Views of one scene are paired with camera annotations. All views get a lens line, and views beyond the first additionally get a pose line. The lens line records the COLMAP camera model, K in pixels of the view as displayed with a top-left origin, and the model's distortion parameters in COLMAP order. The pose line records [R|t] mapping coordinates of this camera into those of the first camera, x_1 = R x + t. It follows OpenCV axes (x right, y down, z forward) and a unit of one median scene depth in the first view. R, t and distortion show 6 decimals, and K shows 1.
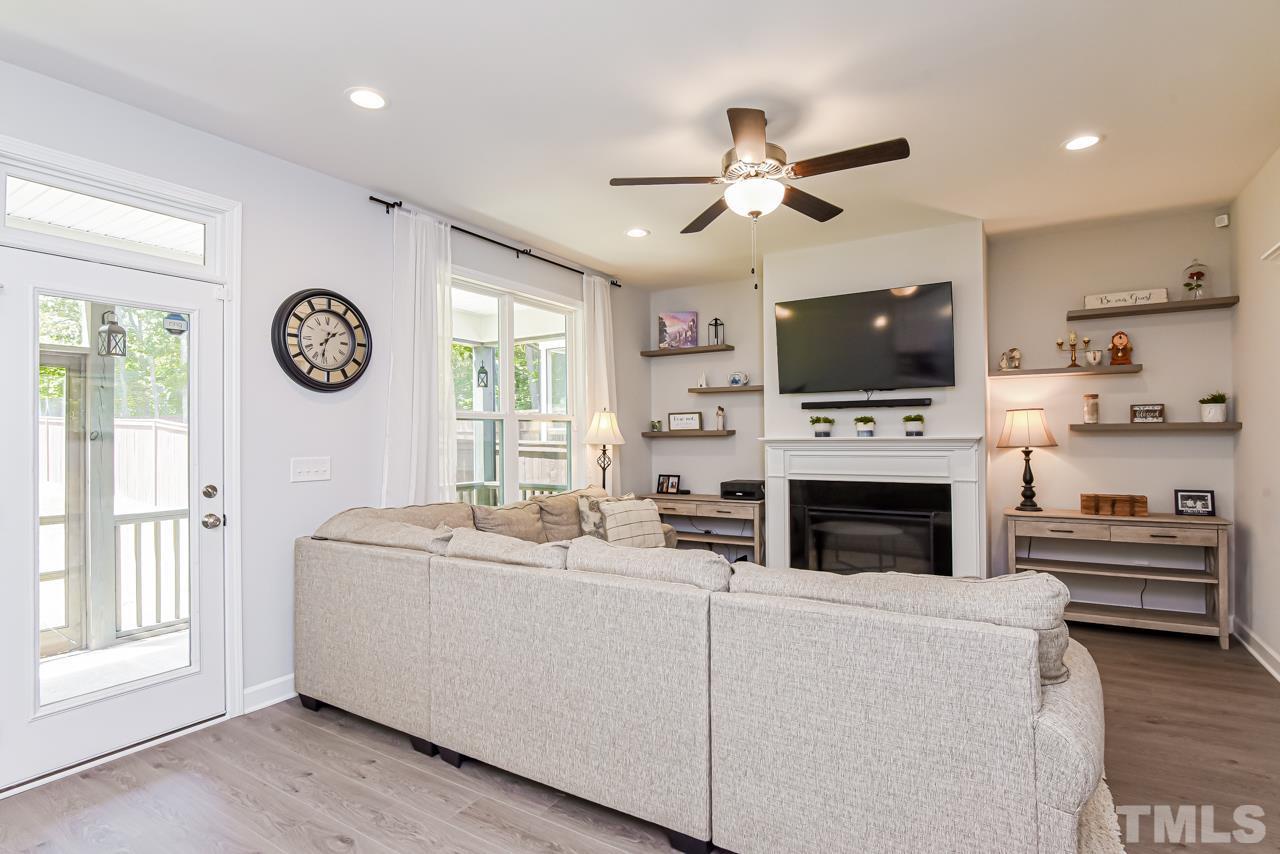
lens RADIAL K [[635.0, 0, 644.0], [0, 635.0, 425.4], [0, 0, 1]] dist [-0.006689, -0.000731]
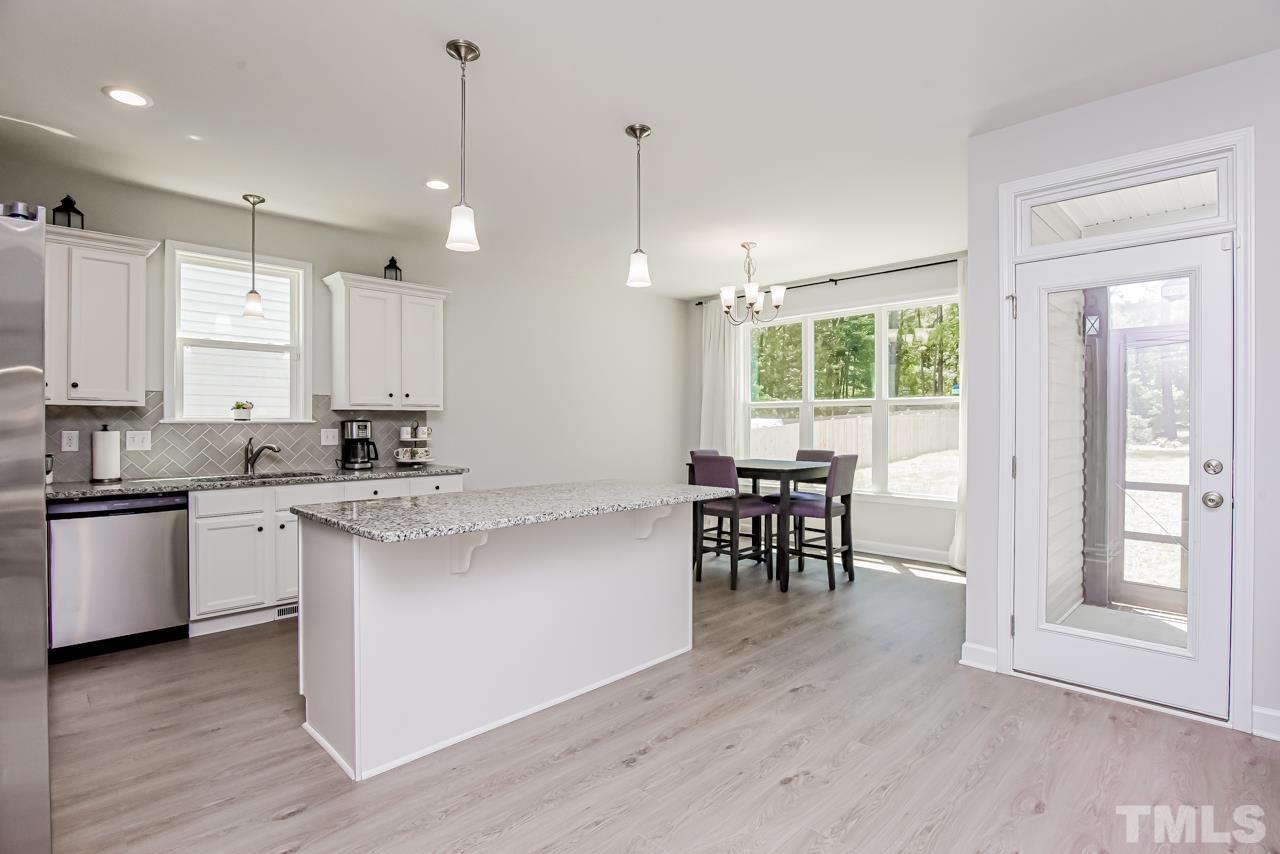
lens RADIAL K [[623.2, 0, 640.0], [0, 623.2, 427.0], [0, 0, 1]] dist [-0.023773, -0.000390]
pose [[-0.221043, 0.014578, -0.975155, 0.295539], [0.016568, 0.999800, 0.011190, 0.020869], [0.975123, -0.013683, -0.221241, 0.345324]]
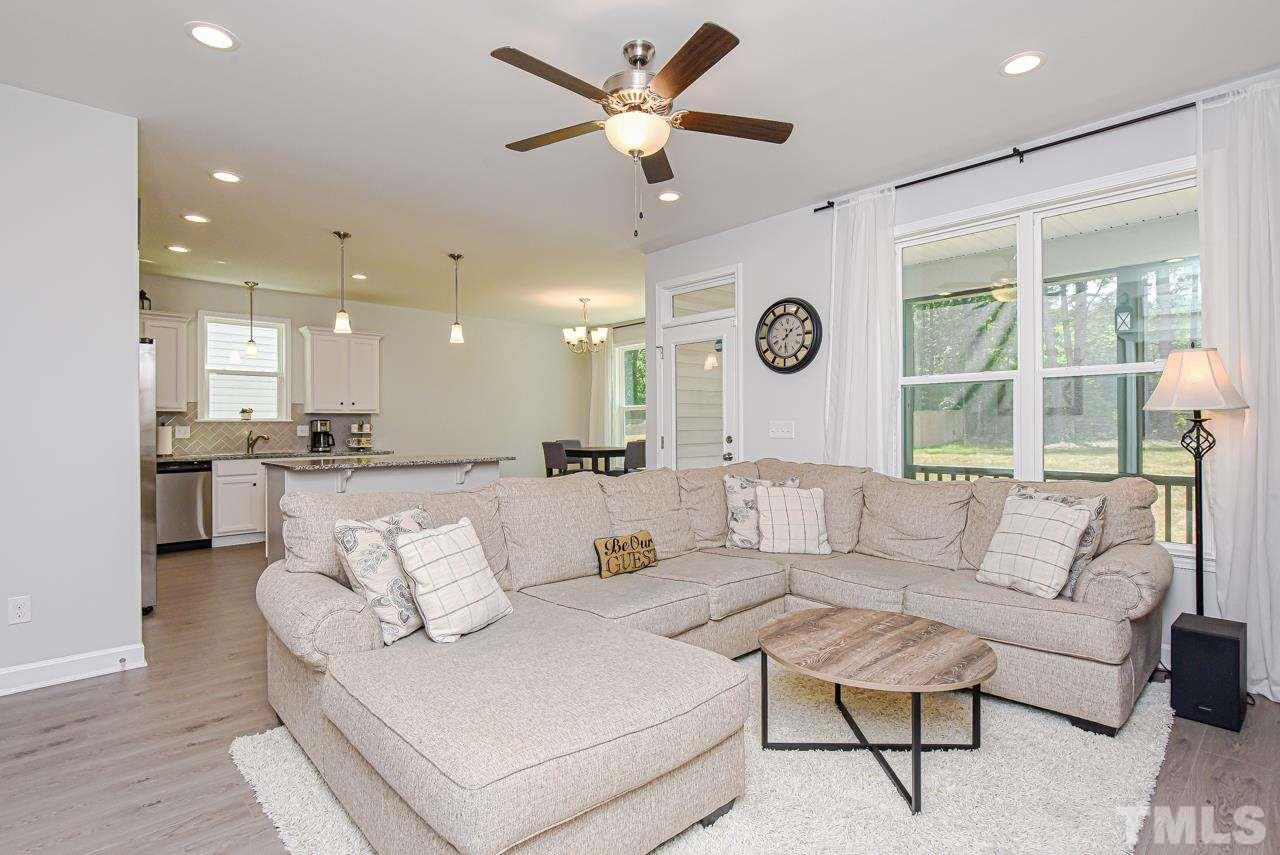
lens RADIAL K [[635.0, 0, 644.0], [0, 635.0, 425.9], [0, 0, 1]] dist [-0.006689, -0.000731]
pose [[-0.261516, 0.009927, -0.965148, 0.898744], [0.022074, 0.999747, 0.004302, 0.047072], [0.964947, -0.020179, -0.261669, 1.065283]]
